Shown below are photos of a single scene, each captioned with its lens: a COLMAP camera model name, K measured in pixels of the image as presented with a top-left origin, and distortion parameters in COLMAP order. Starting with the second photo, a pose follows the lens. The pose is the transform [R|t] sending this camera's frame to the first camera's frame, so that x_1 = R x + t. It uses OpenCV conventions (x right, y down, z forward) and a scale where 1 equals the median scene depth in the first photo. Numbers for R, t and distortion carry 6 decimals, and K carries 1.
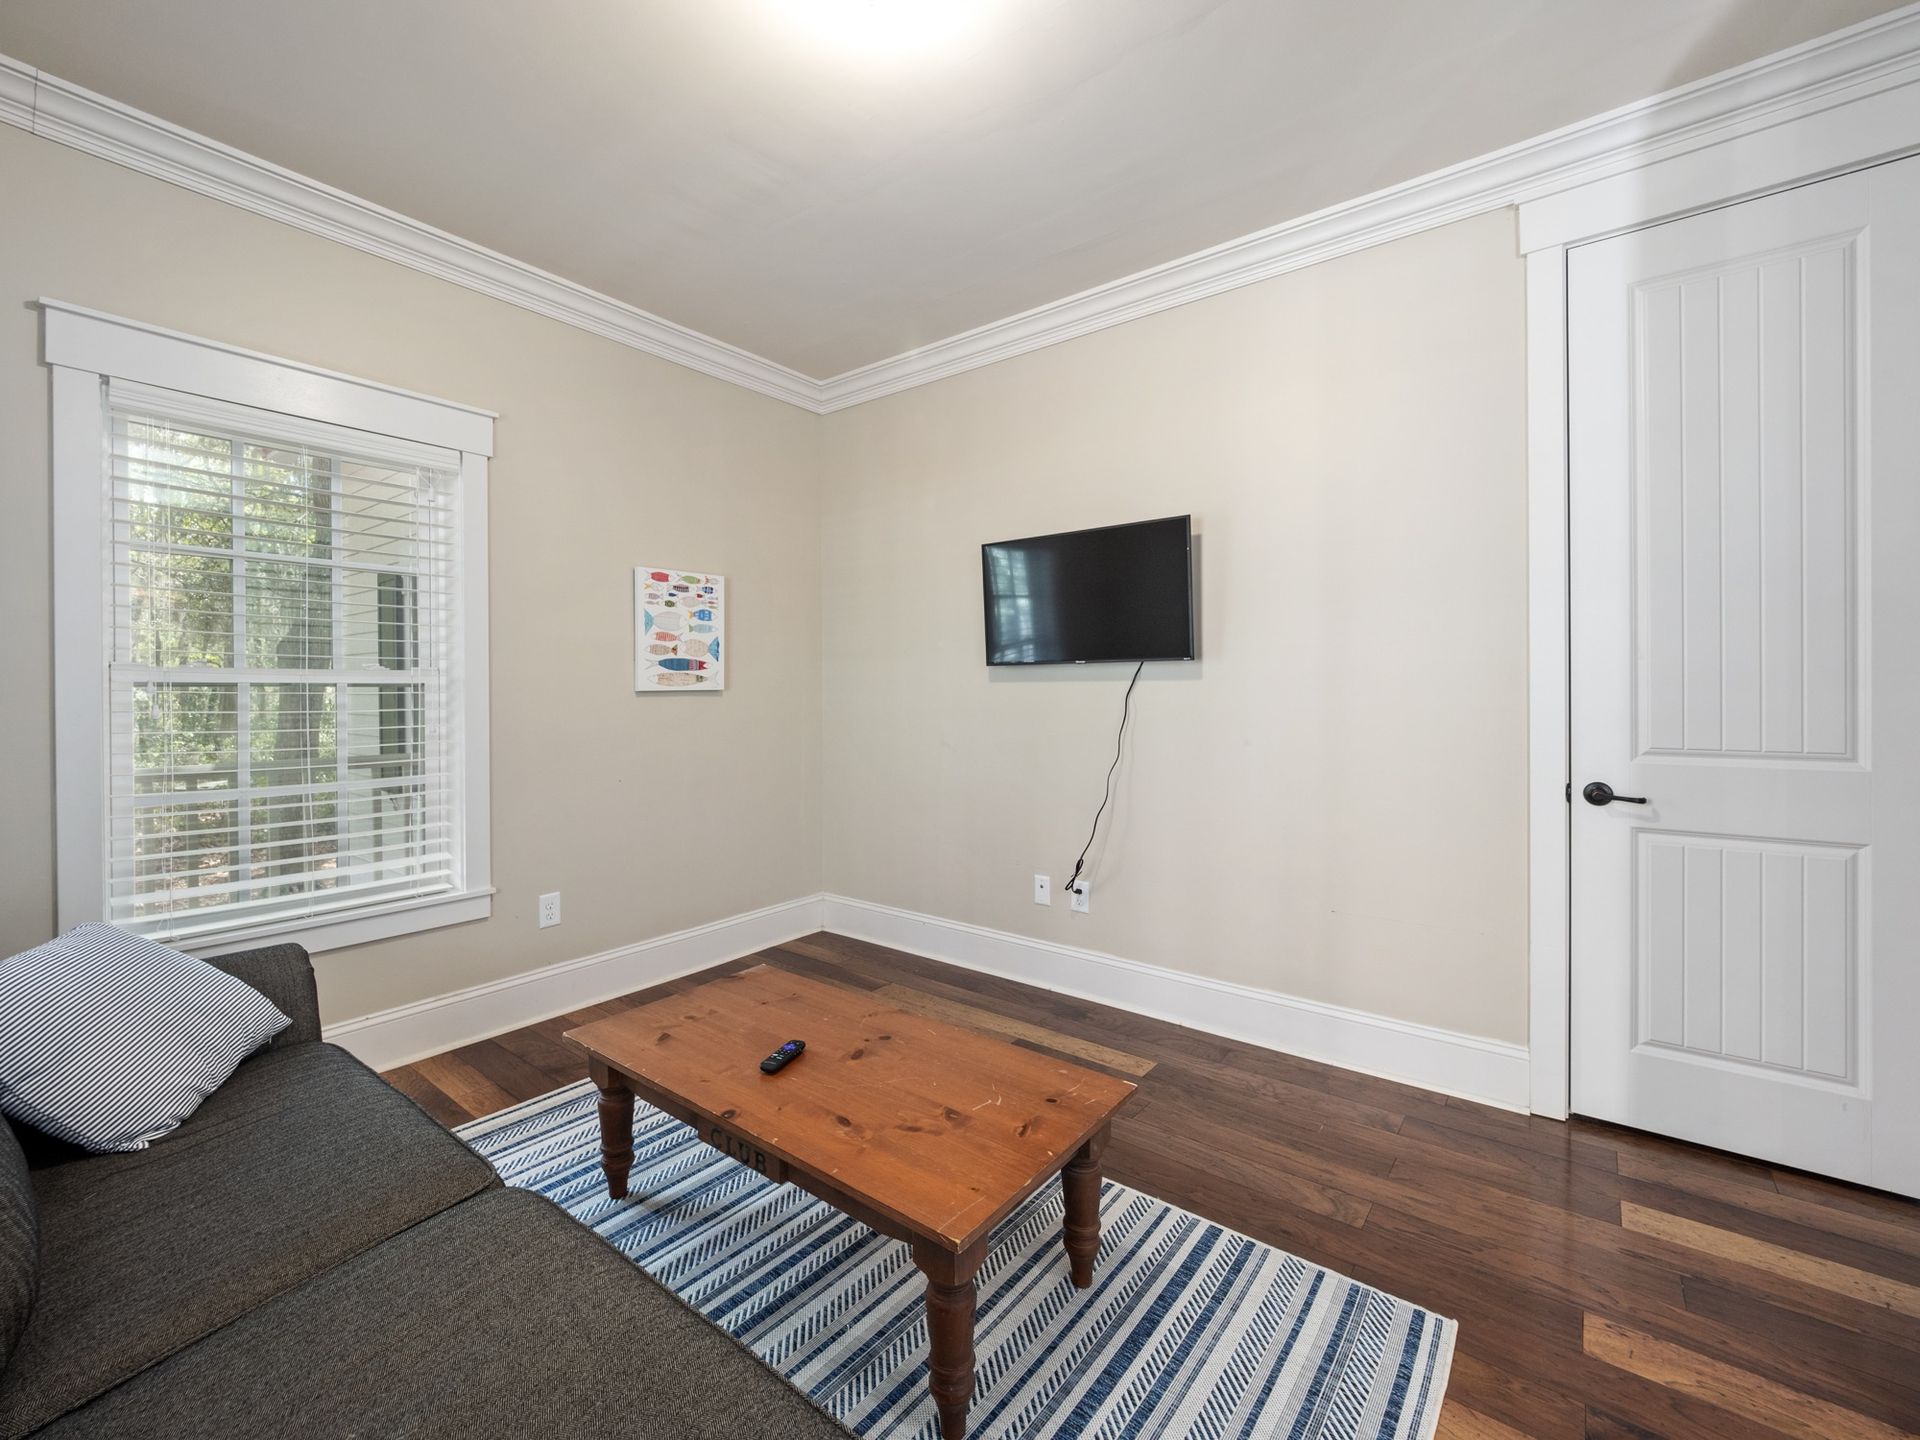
lens RADIAL K [[805.0, 0, 959.0], [0, 805.0, 694.5], [0, 0, 1]] dist [0.000464, -0.000339]
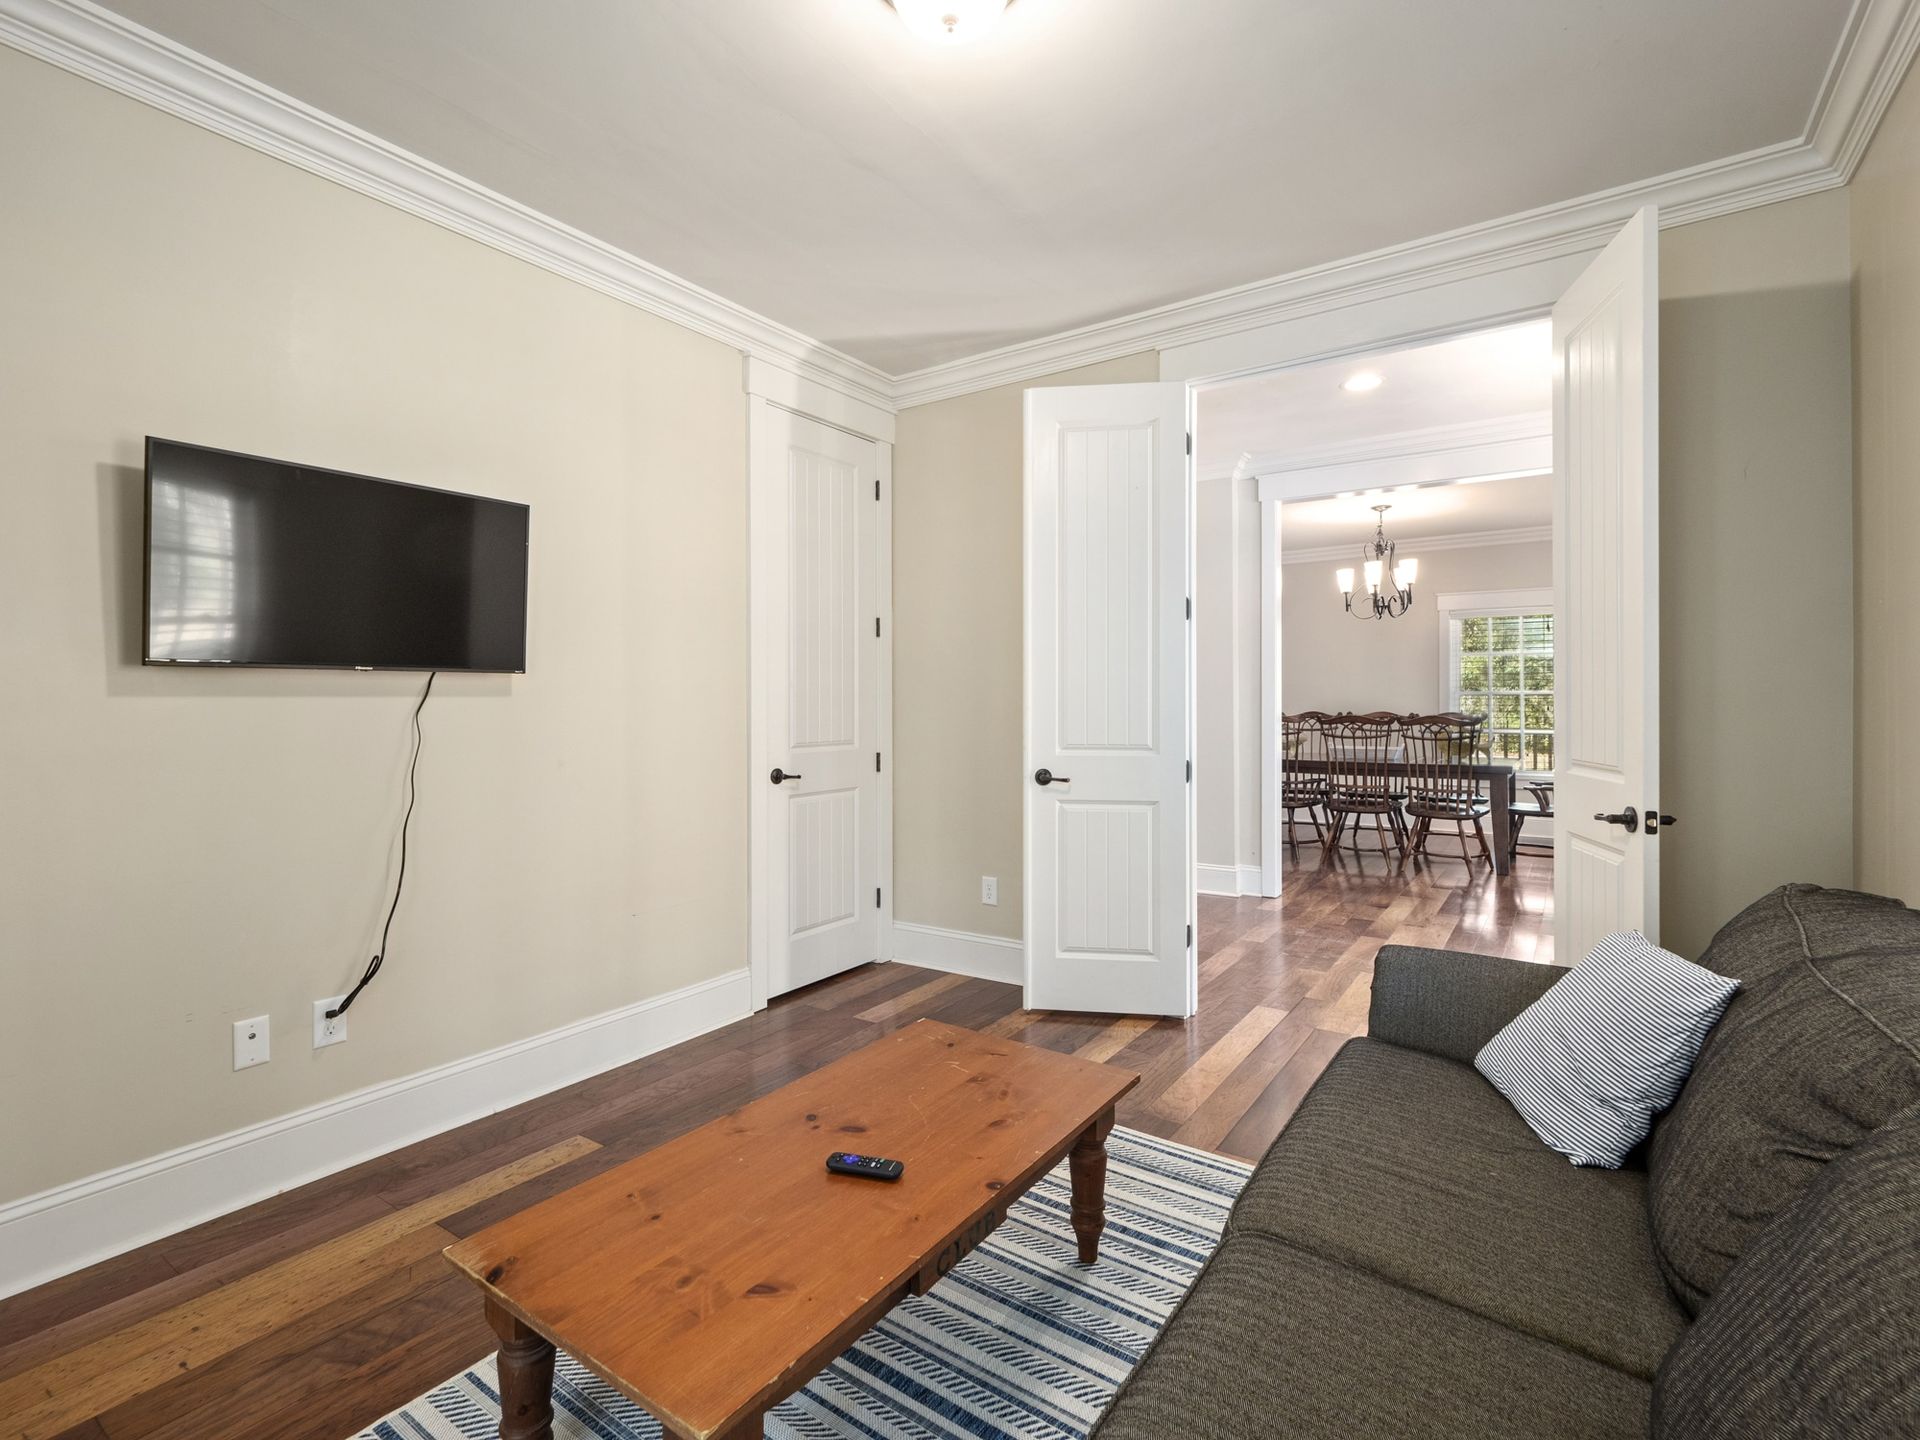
lens RADIAL K [[883.9, 0, 950.9], [0, 883.9, 711.9], [0, 0, 1]] dist [-0.000452, -0.000122]
pose [[-0.037923, -0.004575, 0.999270, -0.801566], [0.012603, 0.999908, 0.005056, -0.000938], [-0.999201, 0.012786, -0.037862, 0.693005]]
